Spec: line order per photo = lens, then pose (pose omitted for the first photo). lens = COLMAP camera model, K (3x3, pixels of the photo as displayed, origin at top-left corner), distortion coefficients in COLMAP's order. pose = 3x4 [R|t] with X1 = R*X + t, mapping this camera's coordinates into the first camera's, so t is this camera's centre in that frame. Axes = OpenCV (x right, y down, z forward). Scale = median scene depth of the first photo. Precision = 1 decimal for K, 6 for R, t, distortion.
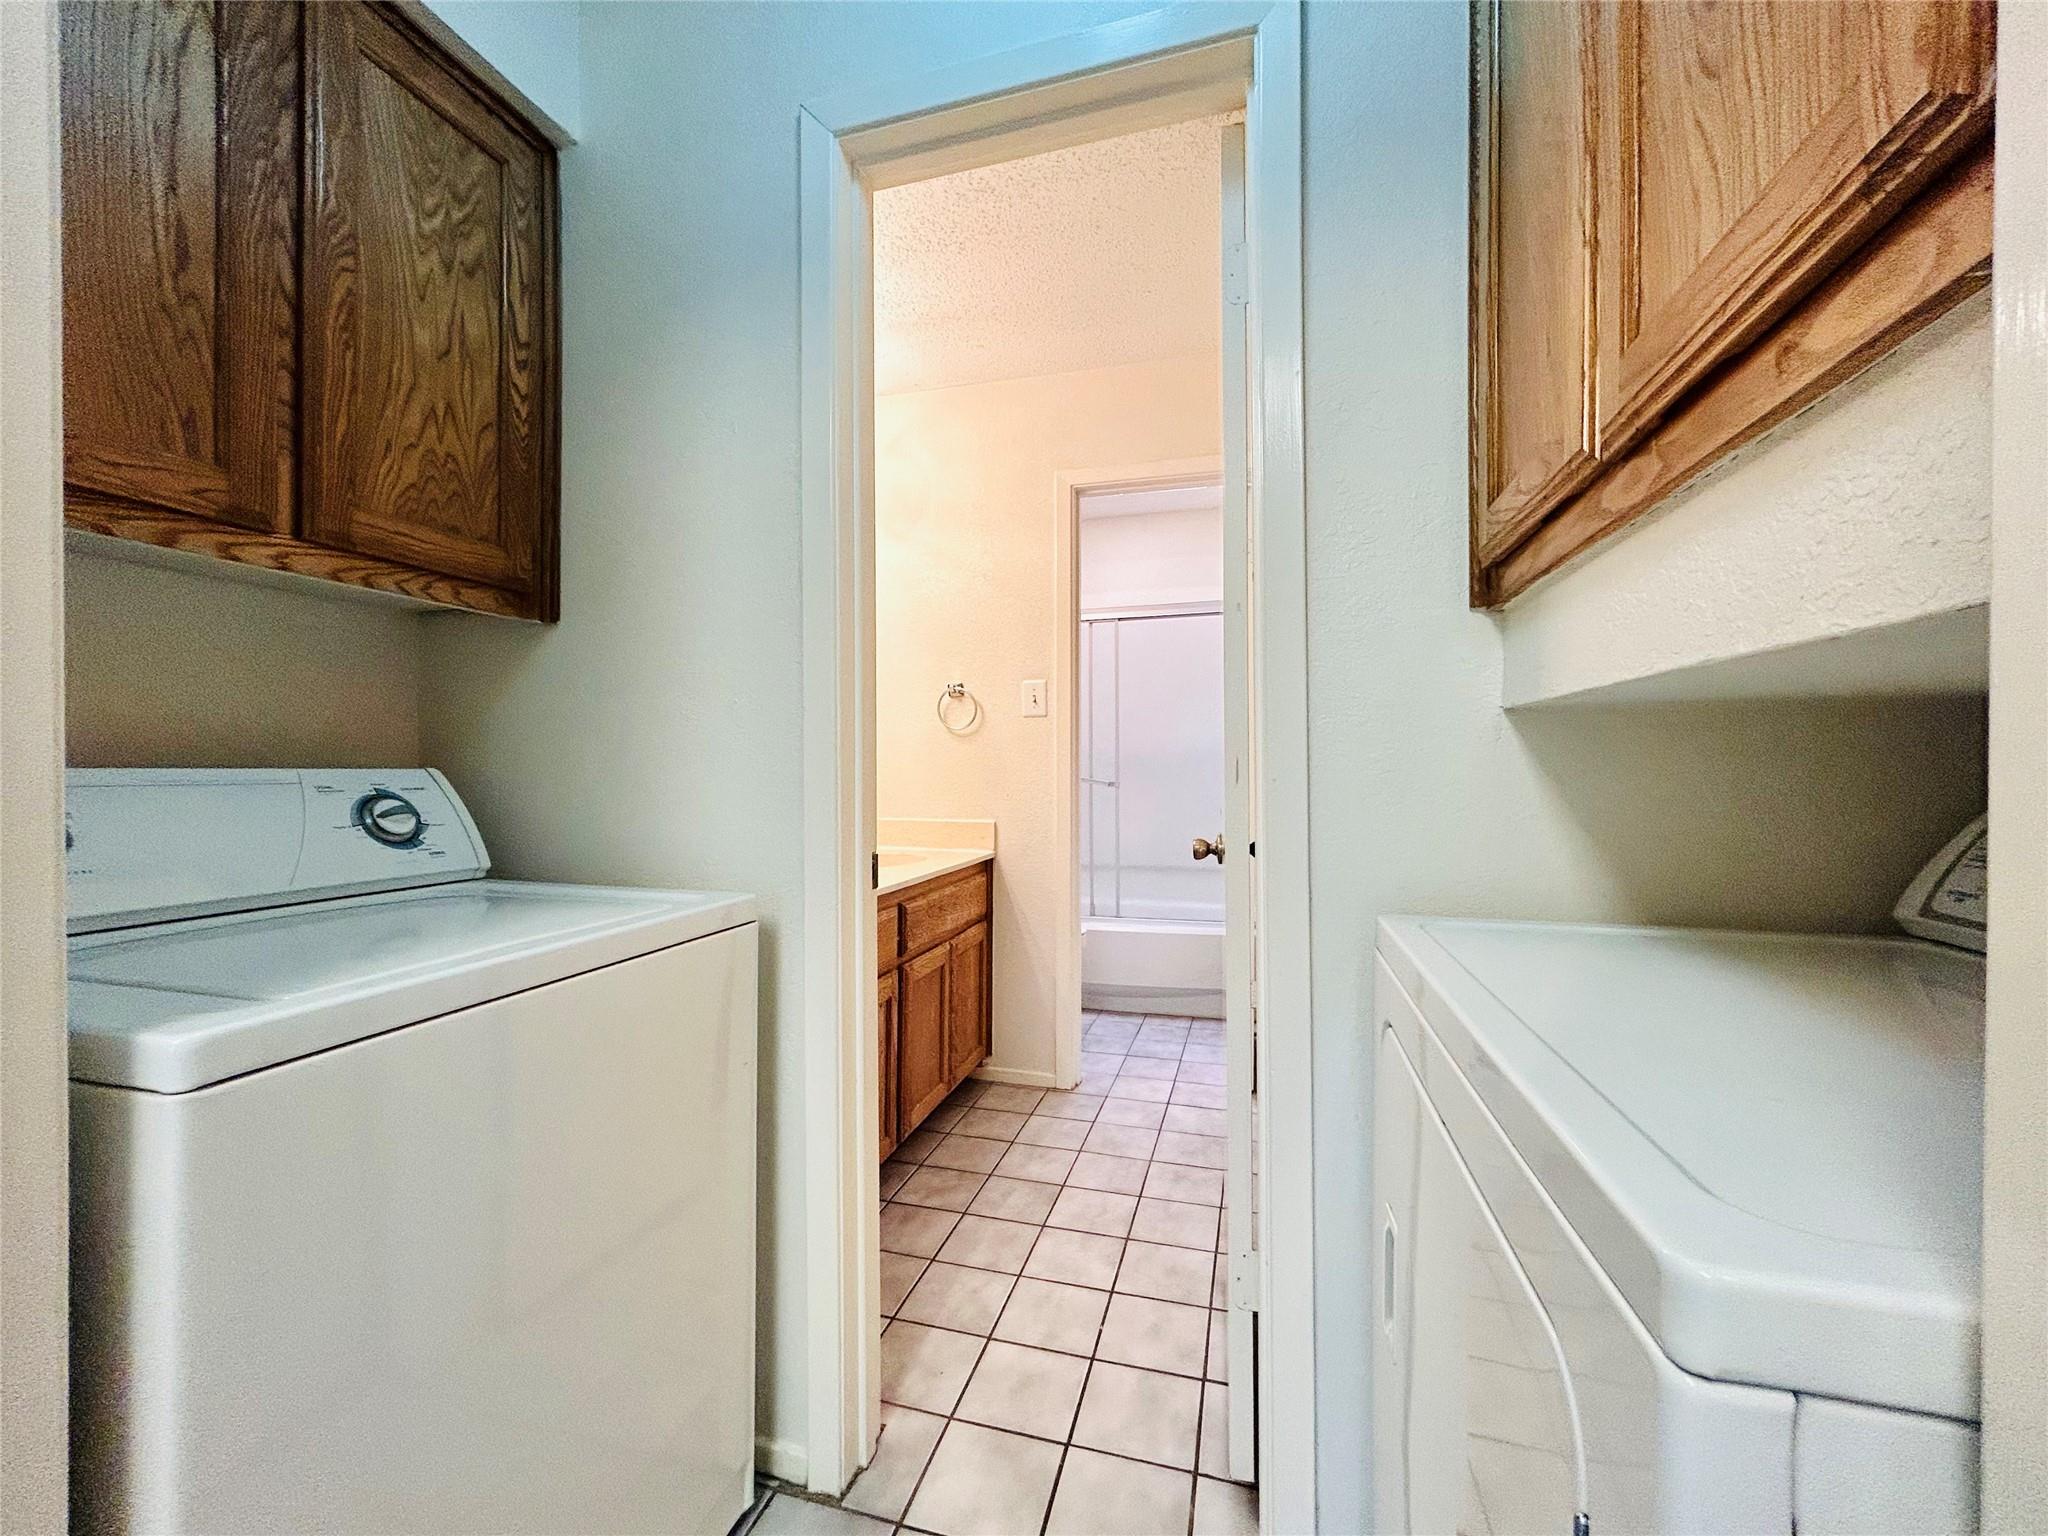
lens RADIAL K [[822.8, 0, 1011.1], [0, 822.8, 767.5], [0, 0, 1]] dist [0.001076, -0.000111]
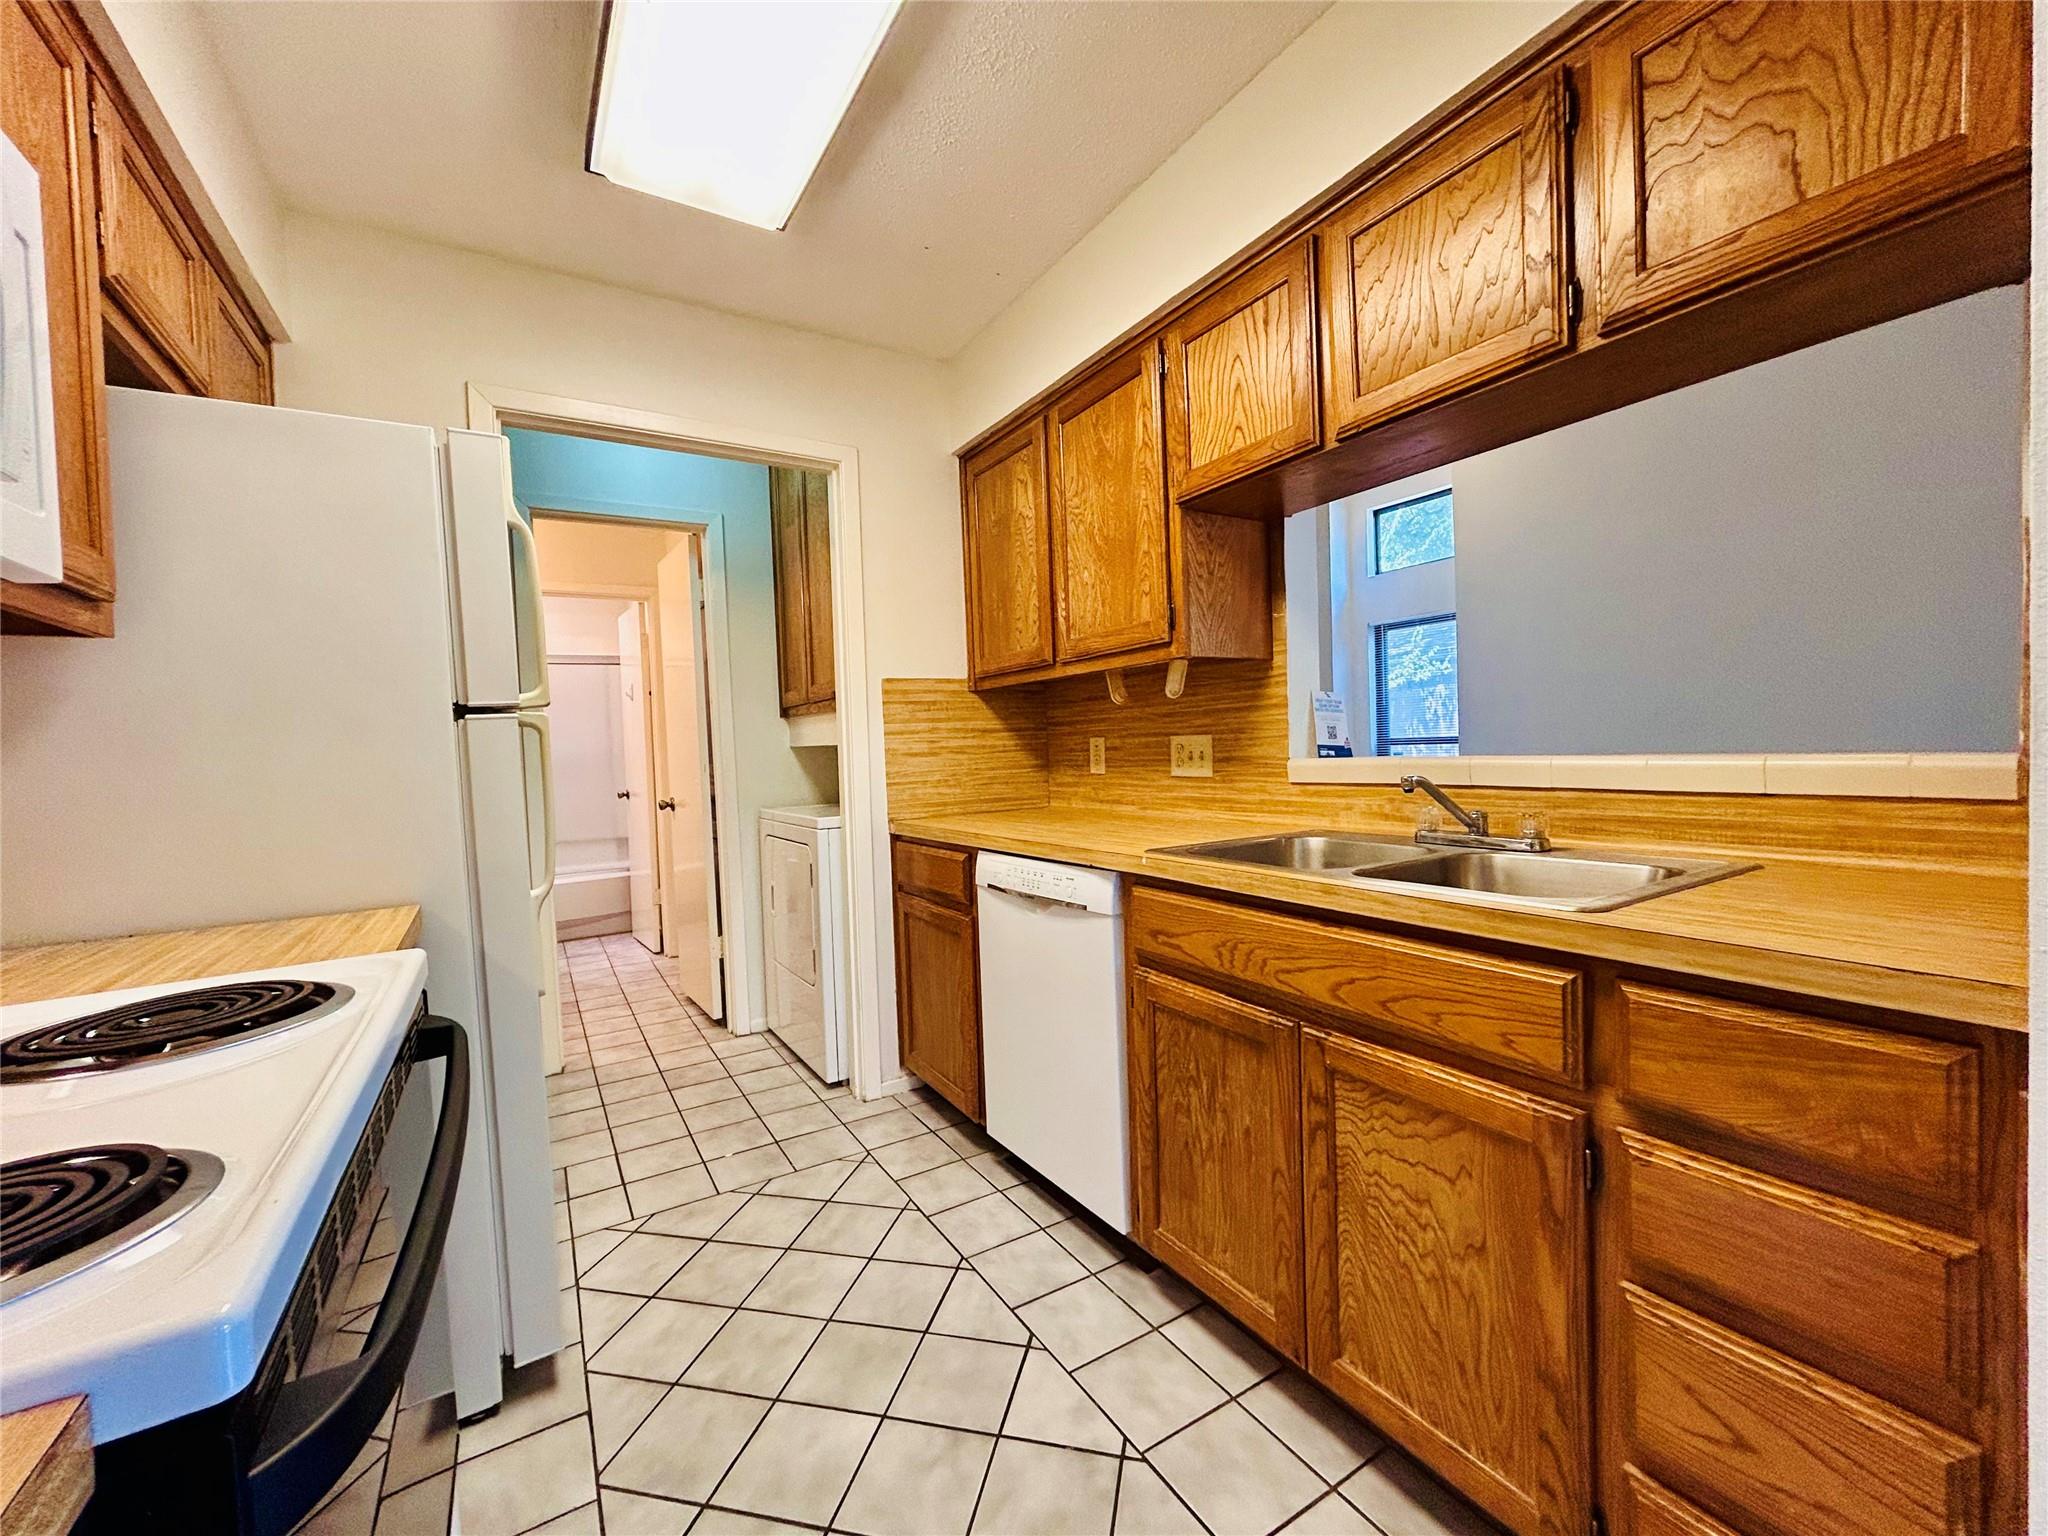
lens RADIAL K [[822.8, 0, 1023.3], [0, 822.8, 767.9], [0, 0, 1]] dist [0.001076, -0.000111]
pose [[0.658481, -0.043415, 0.751344, -0.484873], [0.034241, 0.999029, 0.027718, -0.017690], [-0.751818, 0.007475, 0.659328, -0.724456]]
